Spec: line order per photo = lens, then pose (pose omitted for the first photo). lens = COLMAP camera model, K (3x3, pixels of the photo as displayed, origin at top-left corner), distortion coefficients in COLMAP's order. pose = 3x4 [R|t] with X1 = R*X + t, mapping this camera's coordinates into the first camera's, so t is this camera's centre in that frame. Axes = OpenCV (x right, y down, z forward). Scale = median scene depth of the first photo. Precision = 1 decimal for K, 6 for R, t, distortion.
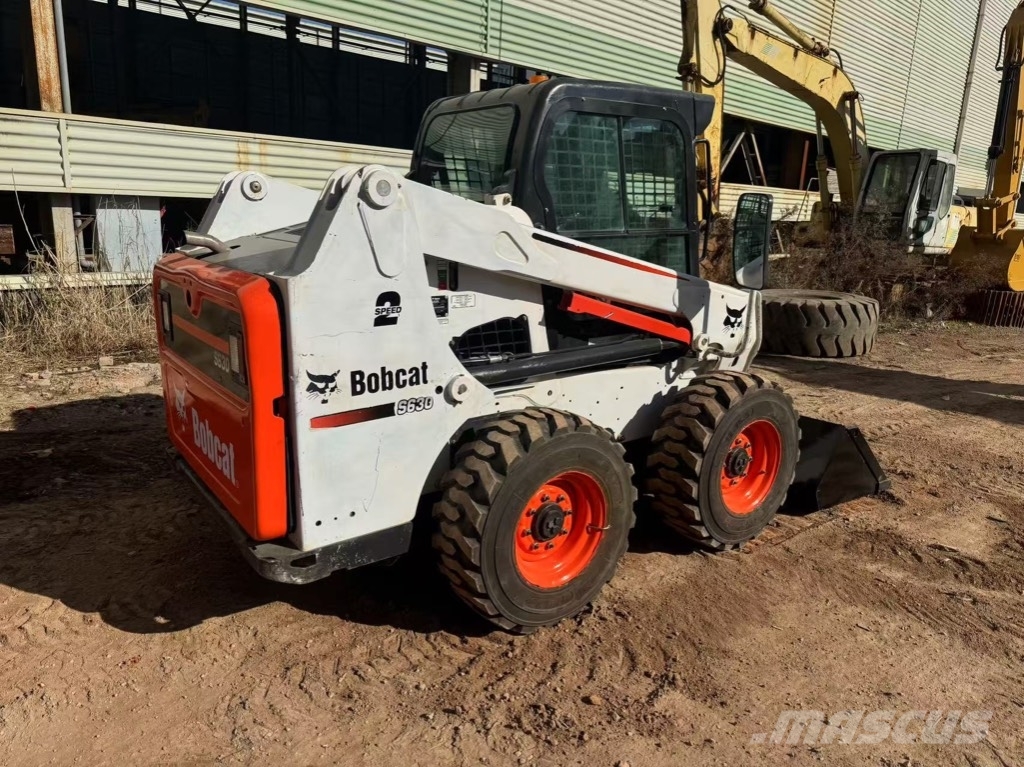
lens RADIAL K [[715.7, 0, 514.2], [0, 715.7, 387.0], [0, 0, 1]] dist [0.054544, -0.069873]
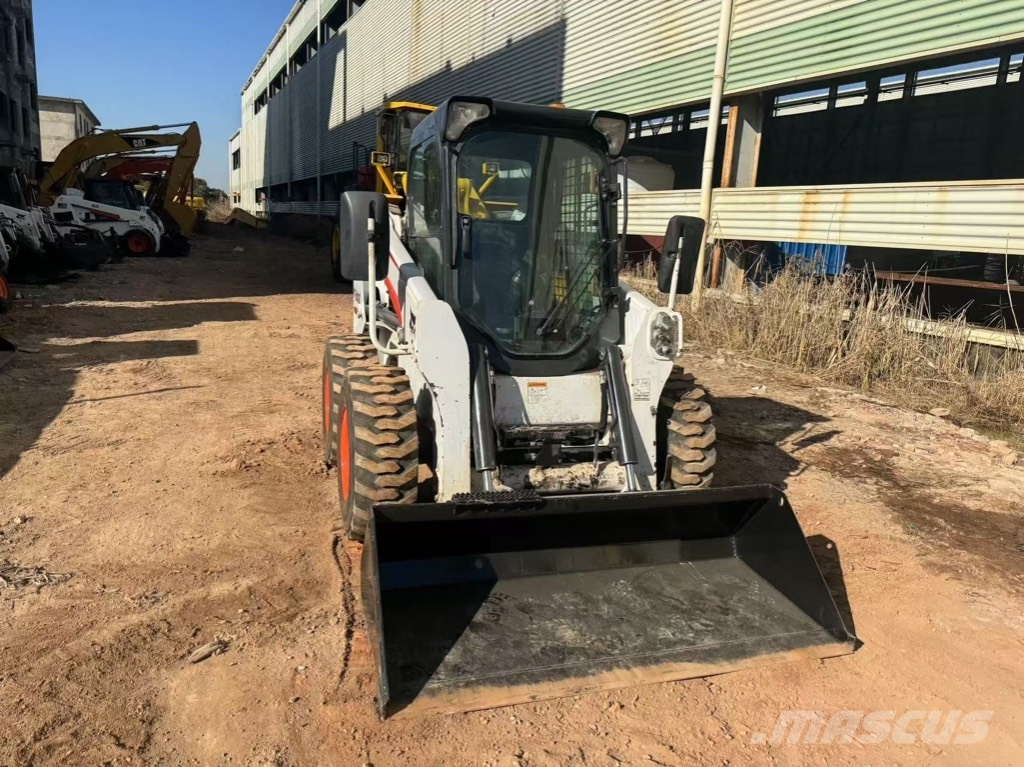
lens RADIAL K [[721.9, 0, 517.3], [0, 721.9, 377.7], [0, 0, 1]] dist [0.020907, -0.026413]
pose [[-0.312626, 0.140531, -0.939423, 1.291018], [-0.293958, 0.926131, 0.236368, -0.325625], [0.903246, 0.350046, -0.248222, 1.537576]]
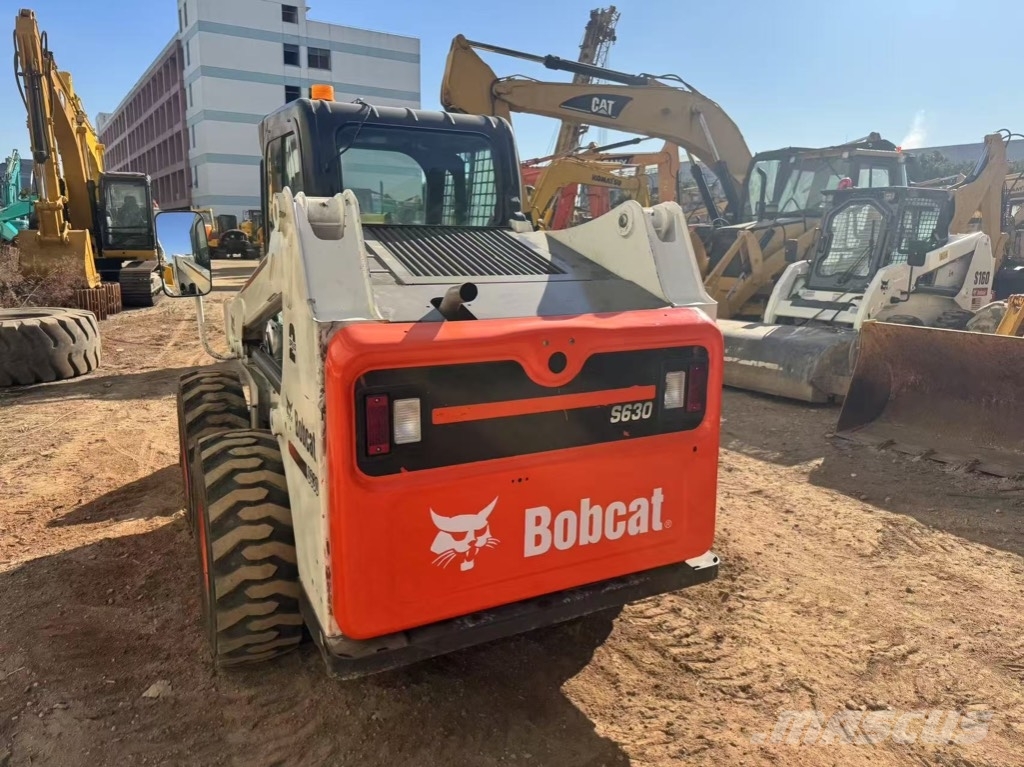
lens RADIAL K [[721.9, 0, 517.3], [0, 721.9, 377.7], [0, 0, 1]] dist [0.020907, -0.026413]
pose [[0.177629, -0.227748, 0.957381, -0.987870], [0.235964, 0.954329, 0.183242, -0.212275], [-0.955389, 0.193359, 0.223257, 0.707406]]
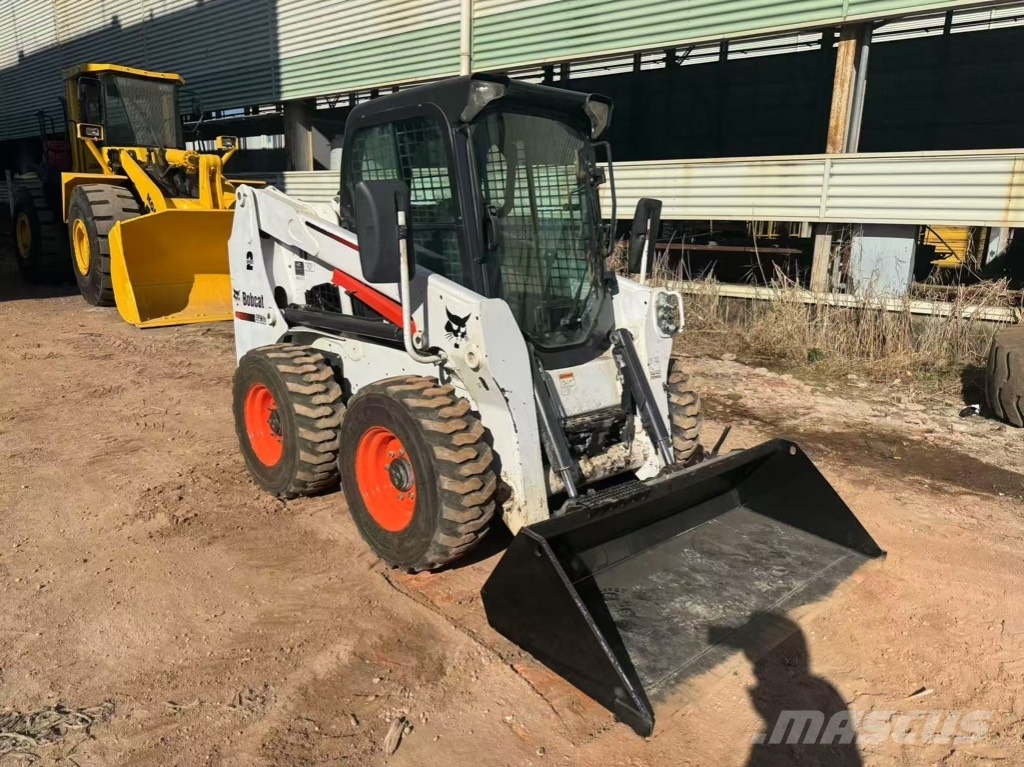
lens RADIAL K [[716.4, 0, 517.4], [0, 716.4, 388.8], [0, 0, 1]] dist [0.032438, -0.041109]
pose [[0.112378, 0.199019, -0.973531, 1.293886], [-0.257697, 0.952054, 0.164881, -0.204210], [0.959668, 0.232348, 0.158276, 1.057262]]
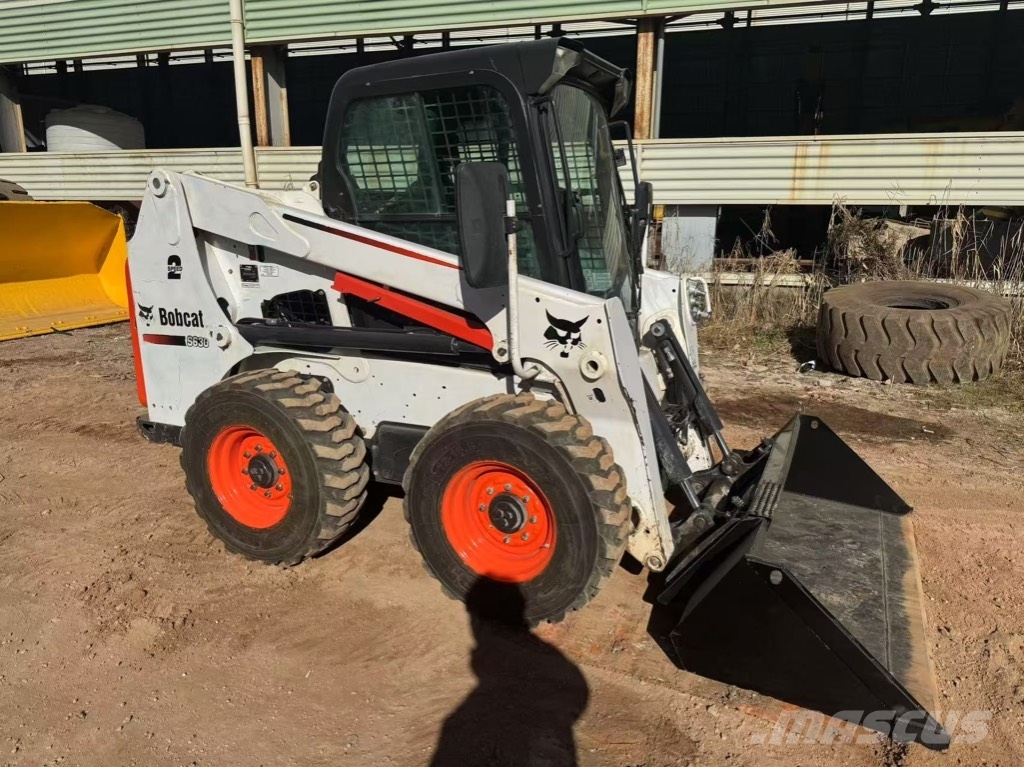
lens RADIAL K [[717.6, 0, 515.6], [0, 717.6, 380.6], [0, 0, 1]] dist [0.010441, -0.006840]
pose [[0.464912, 0.177343, -0.867413, 1.033108], [-0.201040, 0.975287, 0.091646, -0.115075], [0.862229, 0.131778, 0.489076, 0.670761]]
